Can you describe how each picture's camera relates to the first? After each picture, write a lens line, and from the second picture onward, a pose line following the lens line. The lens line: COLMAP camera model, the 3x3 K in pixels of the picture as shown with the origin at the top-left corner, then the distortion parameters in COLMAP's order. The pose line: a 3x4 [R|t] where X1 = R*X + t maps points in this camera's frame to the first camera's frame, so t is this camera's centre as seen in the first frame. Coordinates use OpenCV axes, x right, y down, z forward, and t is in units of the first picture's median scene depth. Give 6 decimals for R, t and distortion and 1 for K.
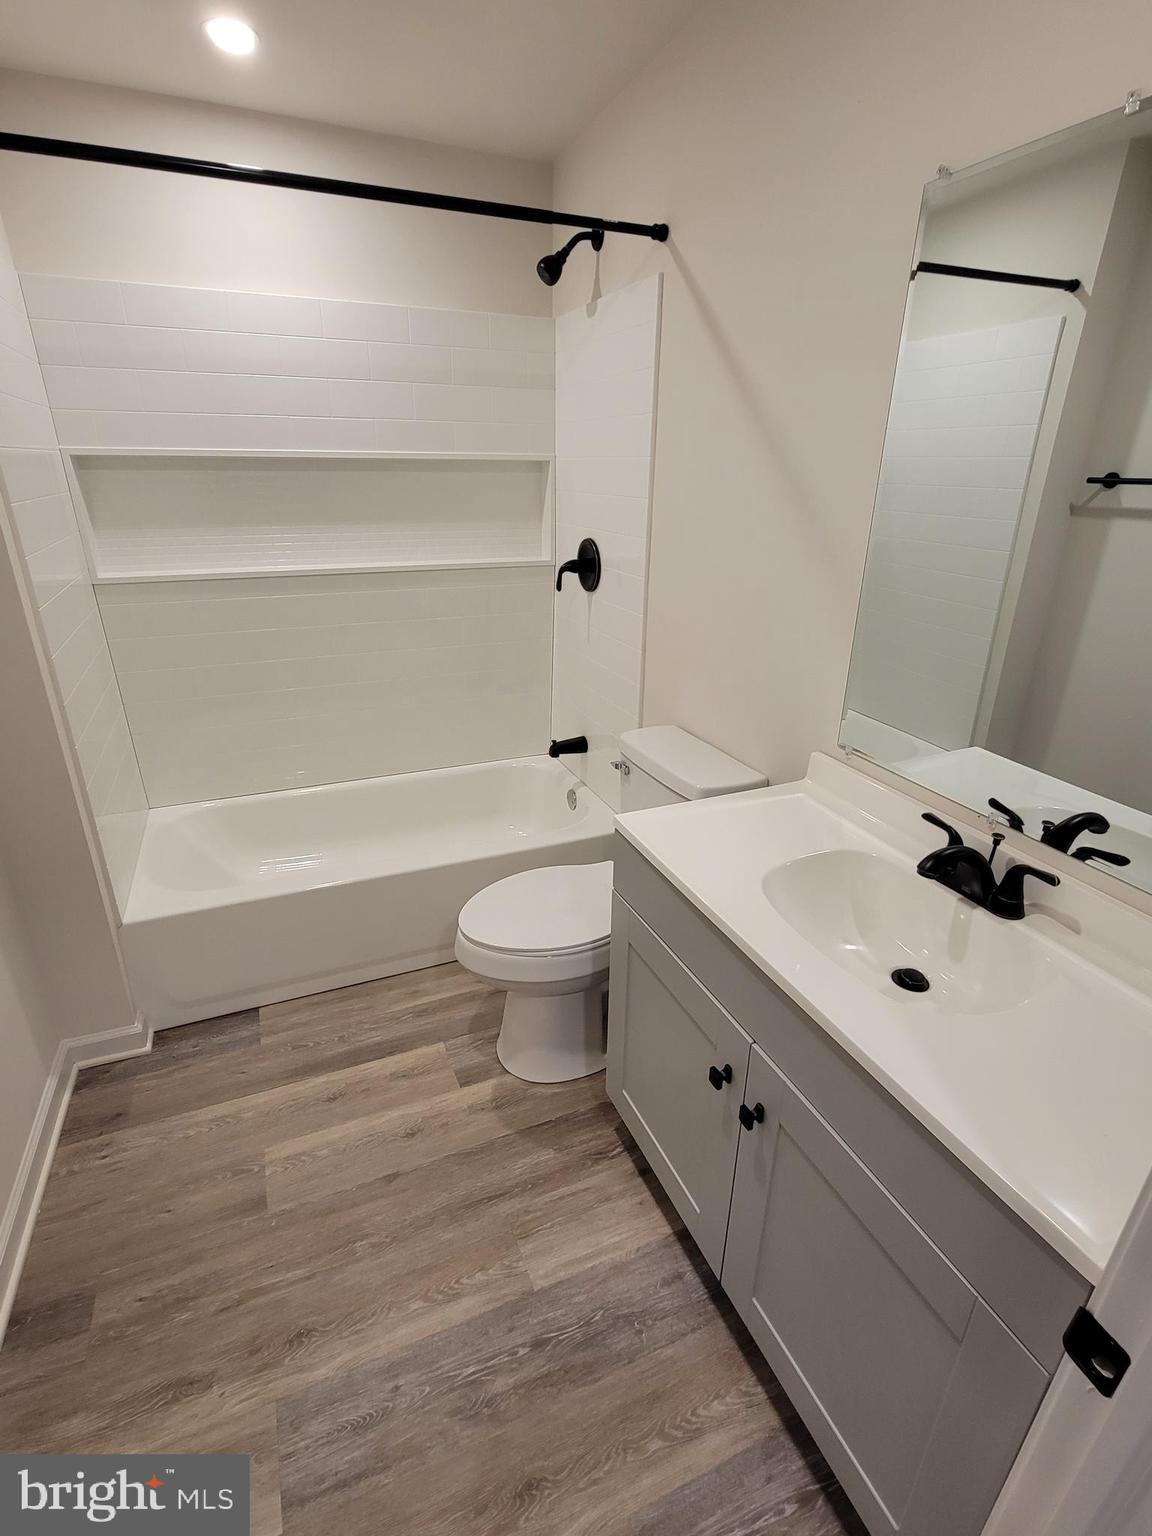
lens RADIAL K [[747.9, 0, 576.0], [0, 747.9, 768.0], [0, 0, 1]] dist [-0.002792, 0.010130]
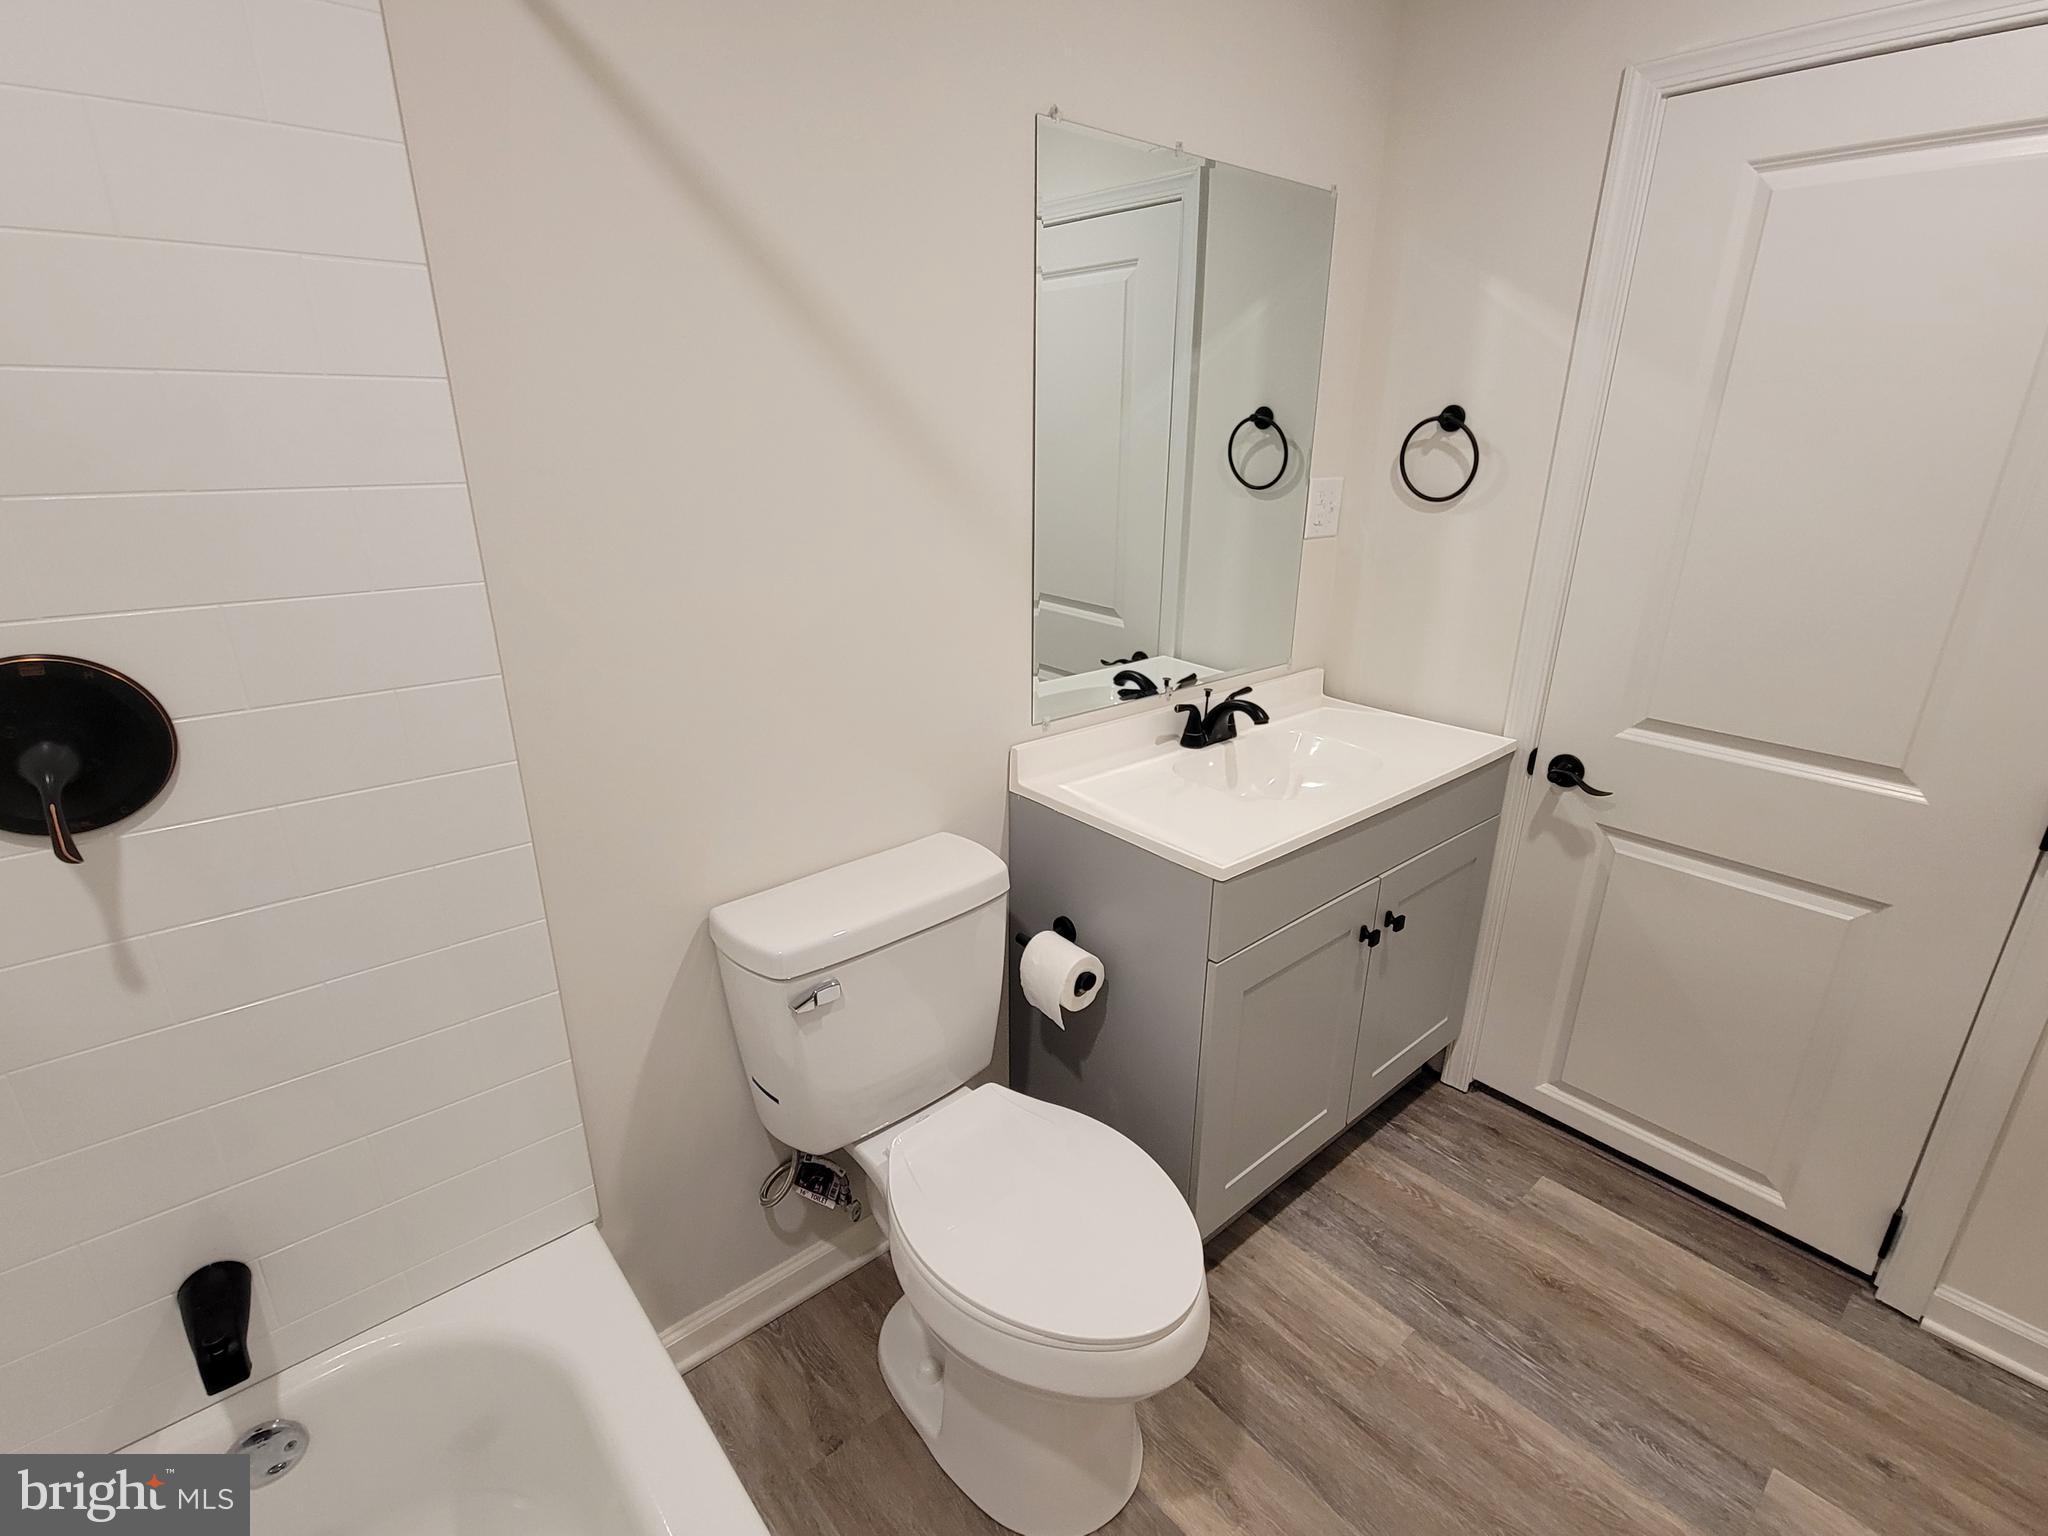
lens RADIAL K [[997.2, 0, 1024.0], [0, 997.2, 768.0], [0, 0, 1]] dist [-0.002792, 0.010130]
pose [[-0.307445, -0.331858, 0.891823, -0.734776], [0.344002, 0.835068, 0.429329, -0.515562], [-0.887209, 0.438784, -0.142577, 1.267122]]
